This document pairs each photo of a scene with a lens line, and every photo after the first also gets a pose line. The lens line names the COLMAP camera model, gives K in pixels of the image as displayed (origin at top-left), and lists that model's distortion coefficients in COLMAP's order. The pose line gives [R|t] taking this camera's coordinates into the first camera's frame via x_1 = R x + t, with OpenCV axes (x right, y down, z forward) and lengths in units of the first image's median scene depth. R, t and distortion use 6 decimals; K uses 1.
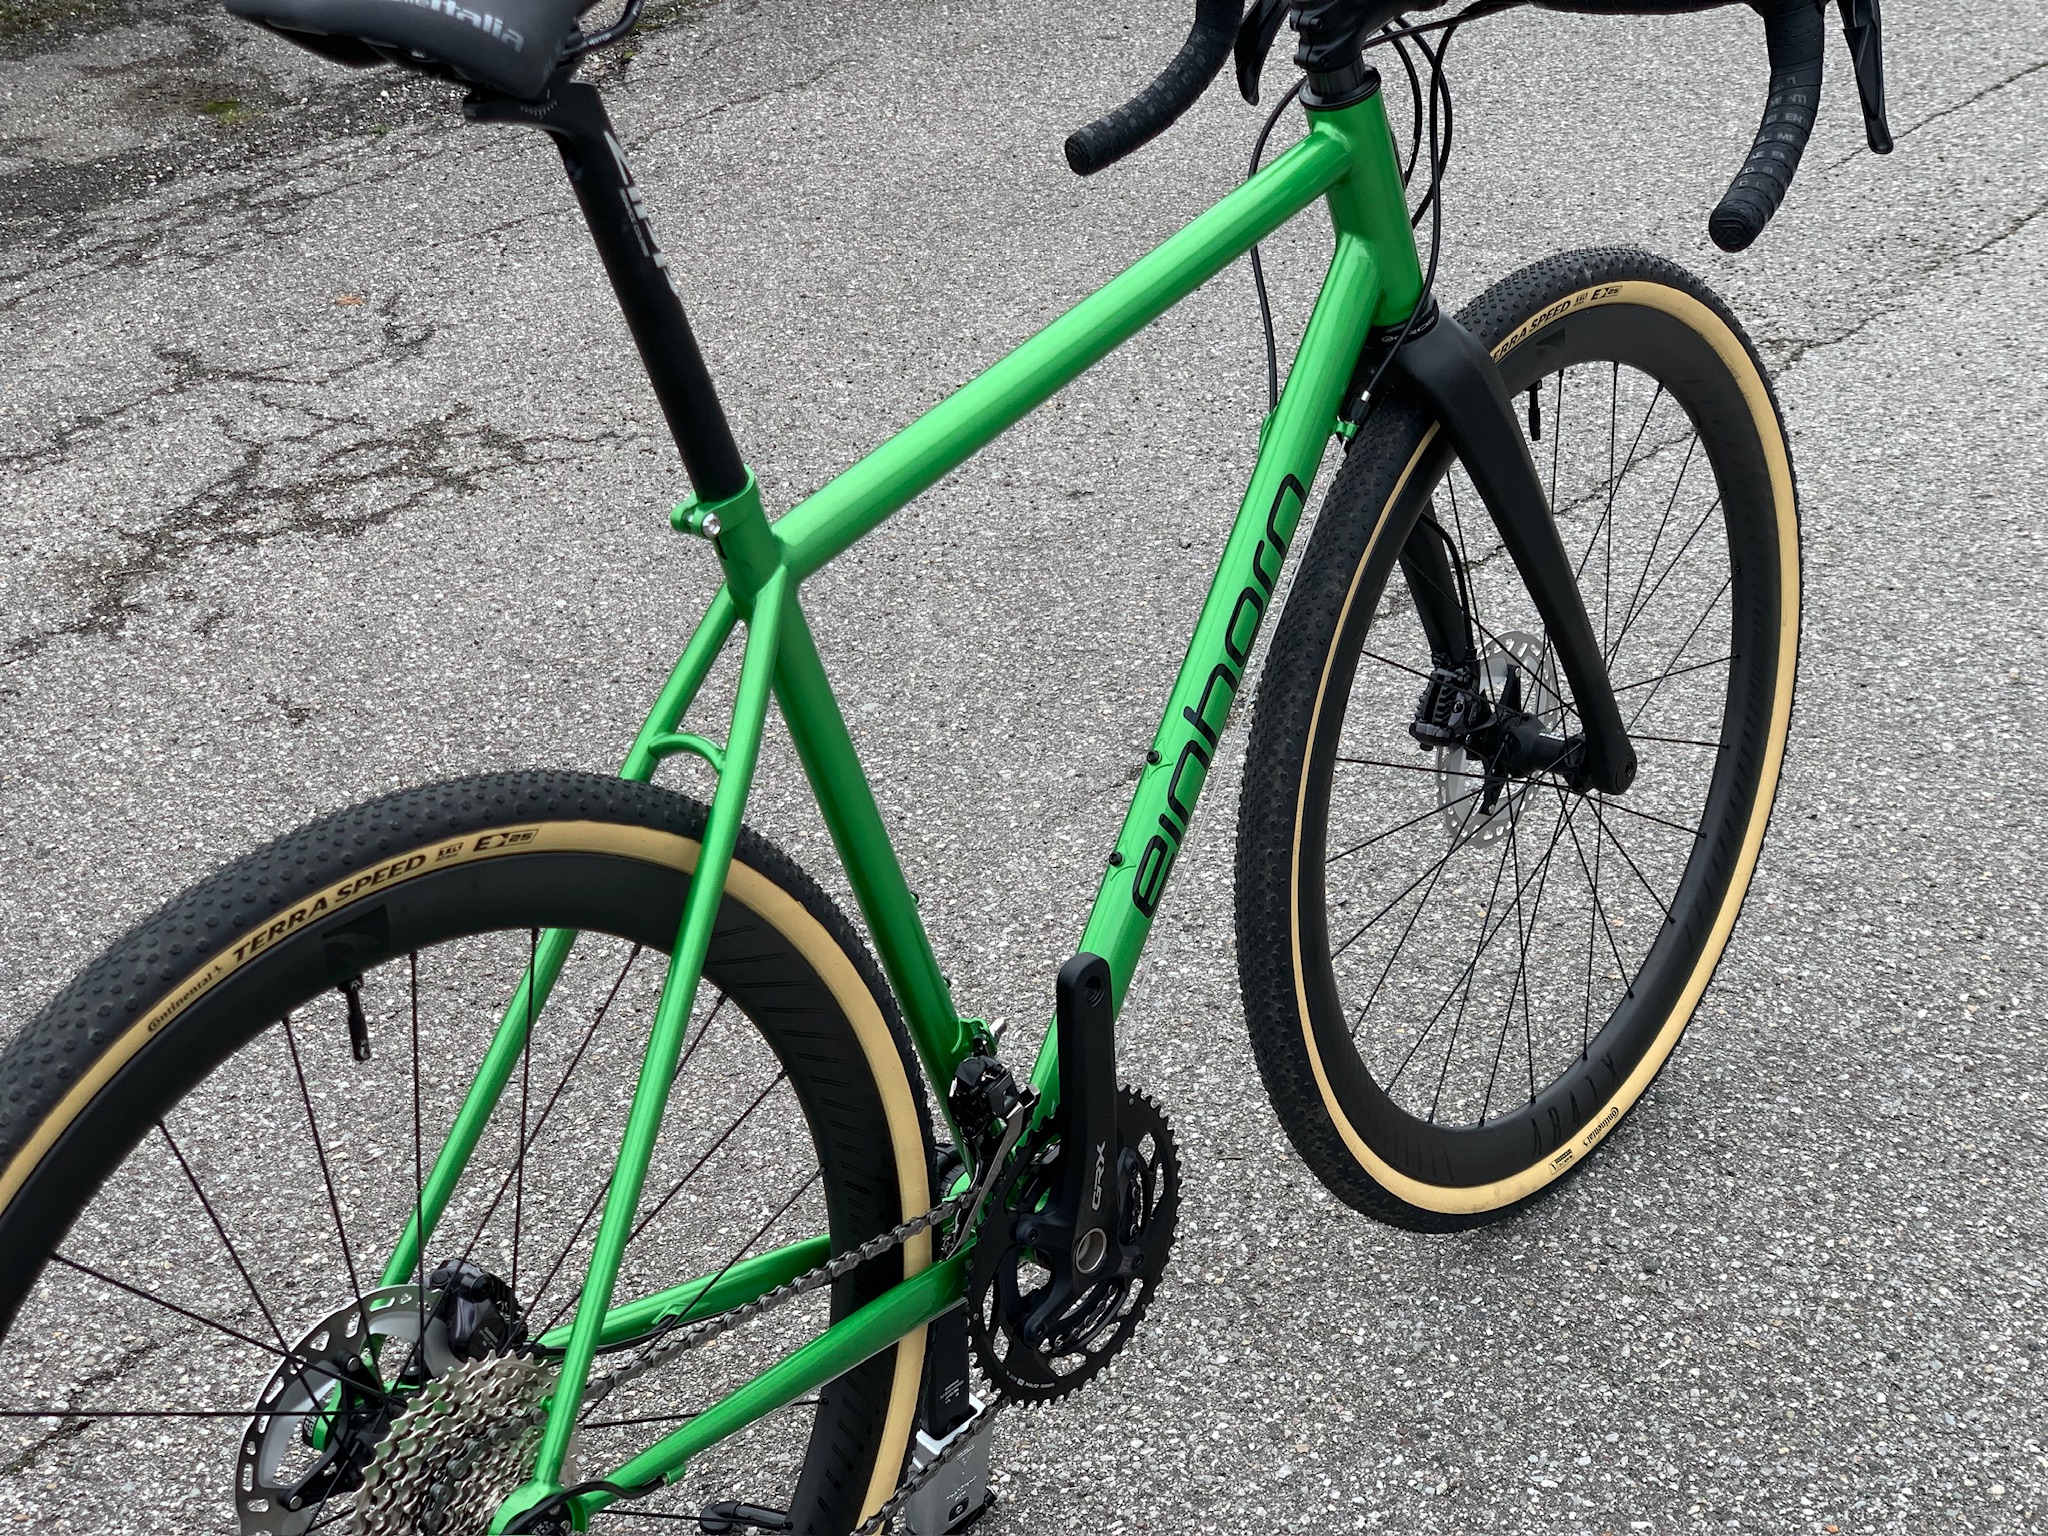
lens RADIAL K [[3063.7, 0, 1024.0], [0, 3063.7, 768.0], [0, 0, 1]] dist [0.215882, -0.819414]
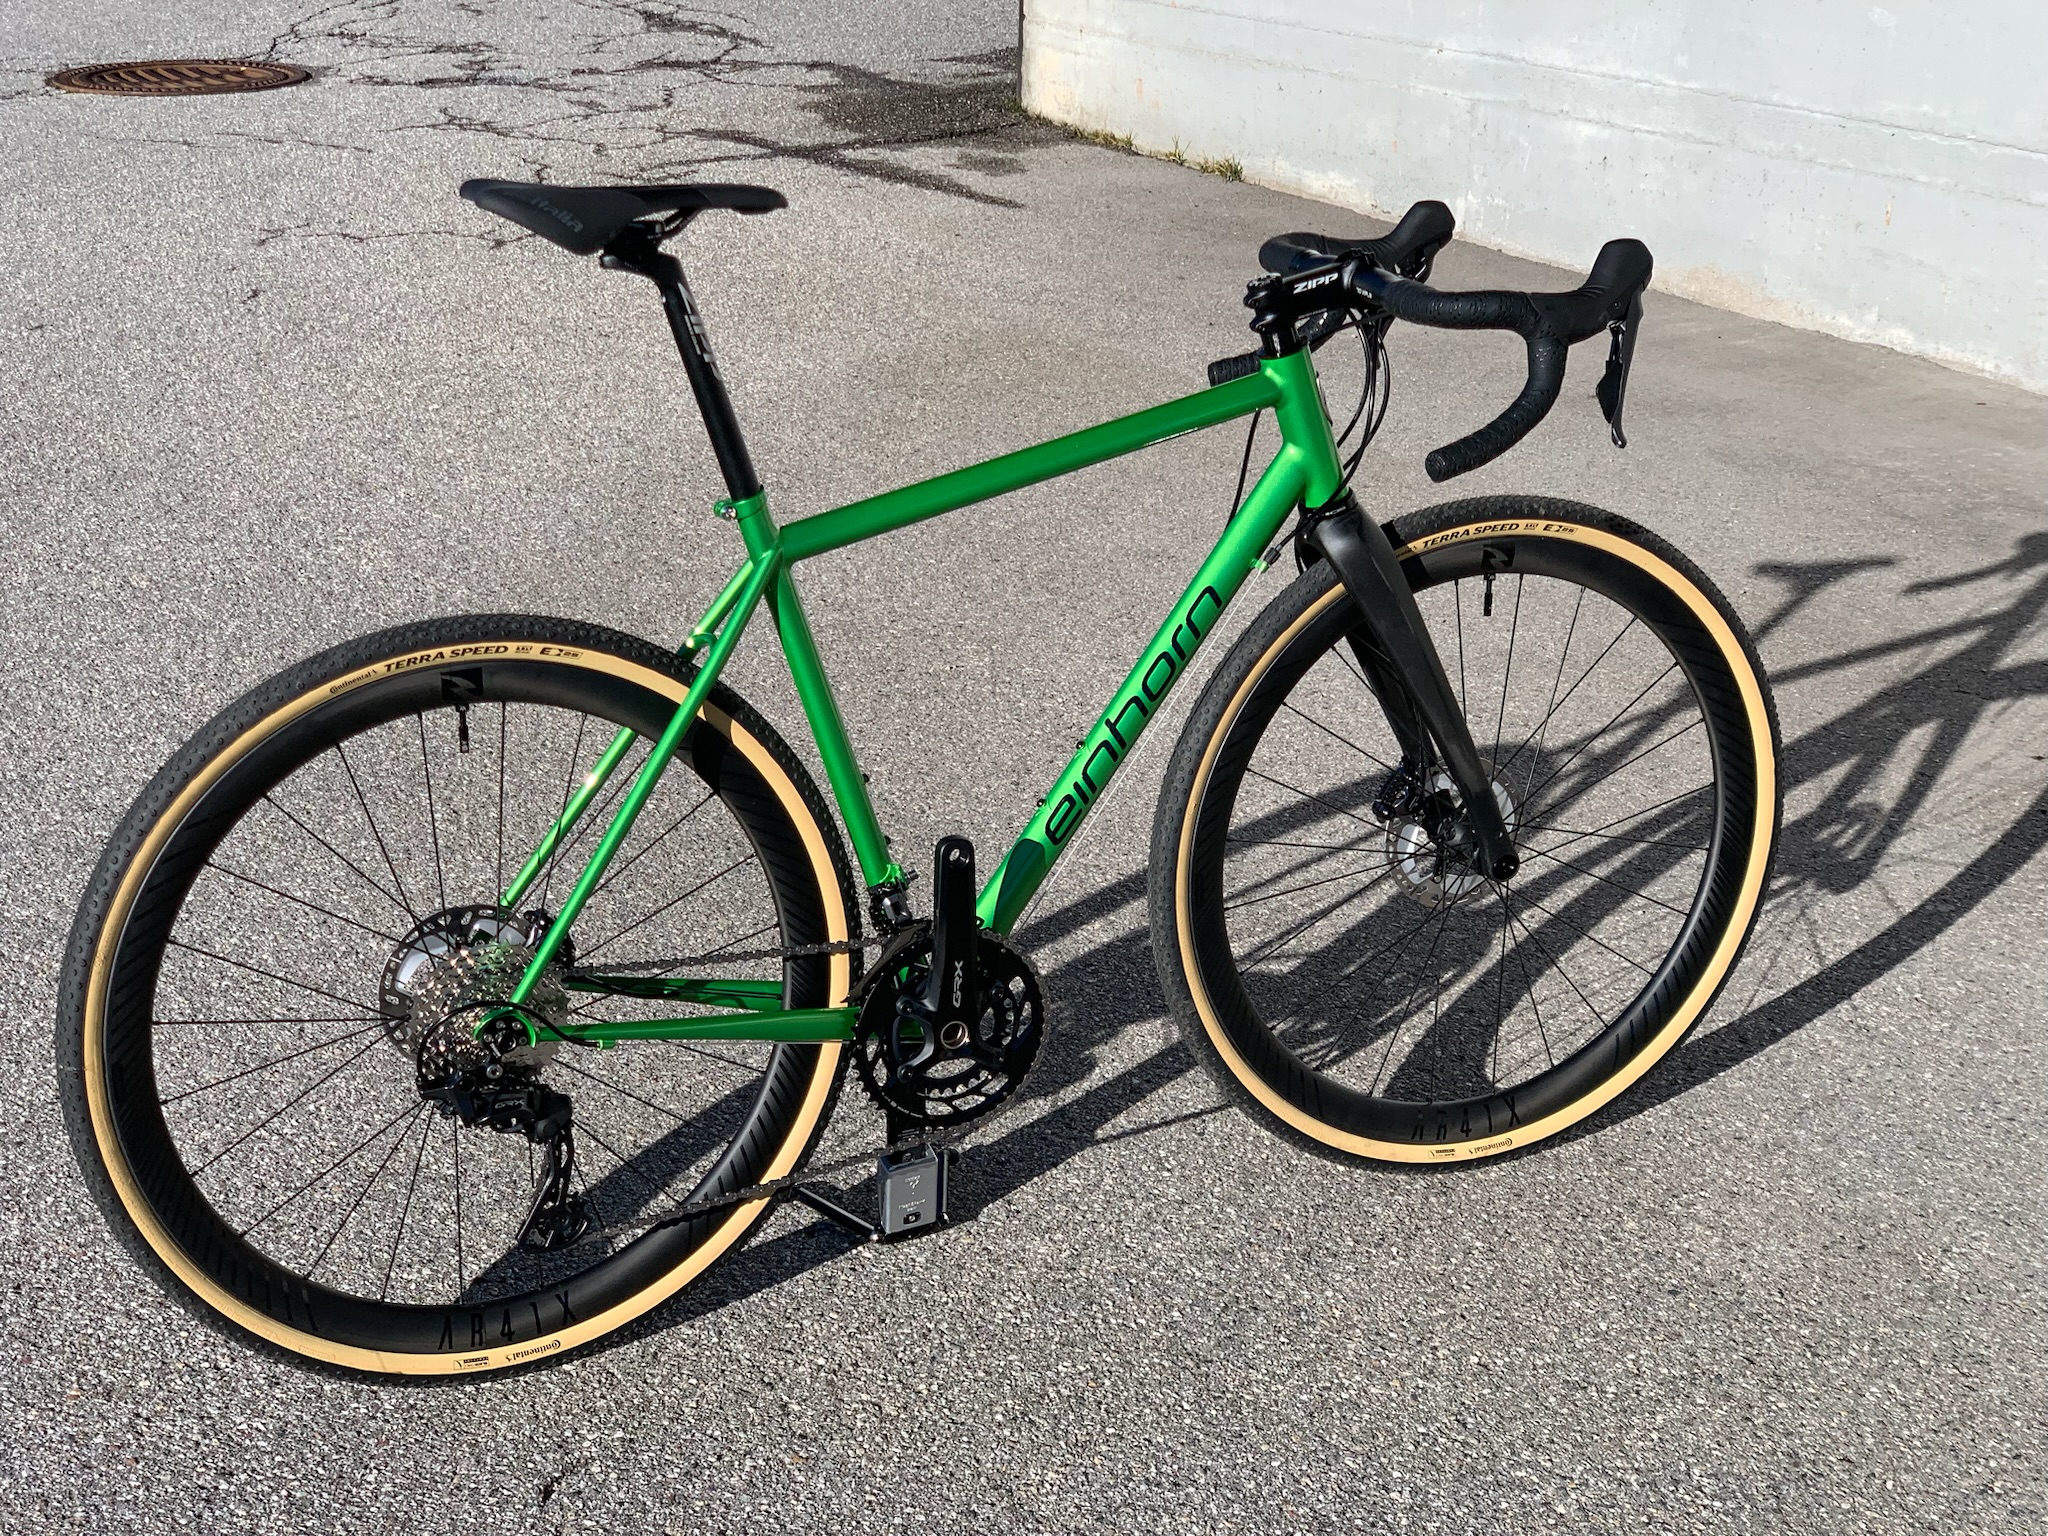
lens RADIAL K [[3063.7, 0, 1024.0], [0, 3063.7, 768.0], [0, 0, 1]] dist [0.215882, -0.819414]
pose [[0.900475, 0.179866, -0.395970, 0.818043], [-0.220113, 0.973734, -0.058249, 0.136543], [0.375092, 0.139610, 0.916414, -0.562408]]
